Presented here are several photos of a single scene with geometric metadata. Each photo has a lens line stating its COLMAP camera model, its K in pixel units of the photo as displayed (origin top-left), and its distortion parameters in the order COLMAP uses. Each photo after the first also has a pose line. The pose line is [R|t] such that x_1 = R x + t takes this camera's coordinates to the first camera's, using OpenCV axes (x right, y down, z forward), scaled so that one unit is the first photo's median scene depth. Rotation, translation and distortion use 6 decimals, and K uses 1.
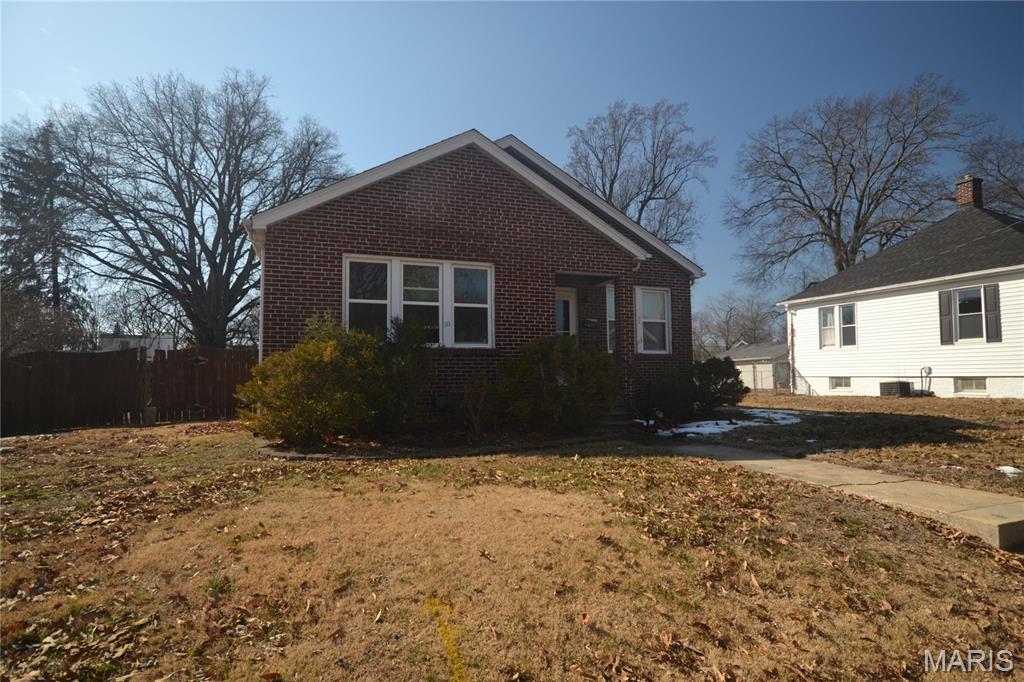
lens RADIAL K [[458.7, 0, 505.1], [0, 458.7, 347.3], [0, 0, 1]] dist [0.000144, 0.000770]
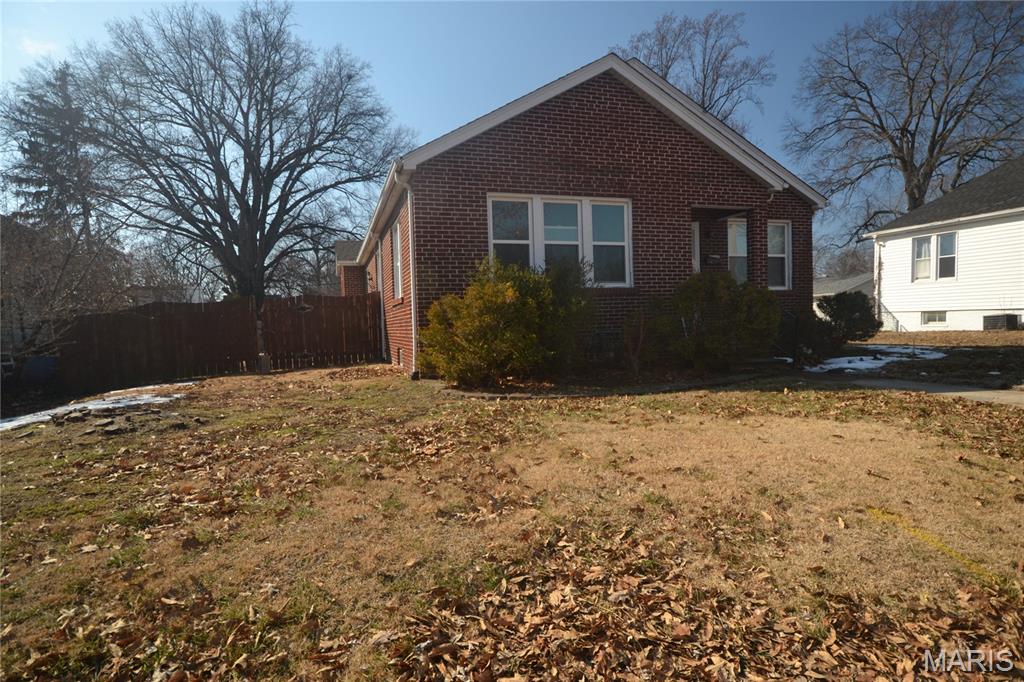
lens RADIAL K [[477.3, 0, 511.2], [0, 477.3, 333.3], [0, 0, 1]] dist [0.001039, 0.000352]
pose [[0.999213, -0.021178, -0.033542, -0.104891], [0.024071, 0.995798, 0.088355, 0.001553], [0.031530, -0.089092, 0.995524, -0.012308]]
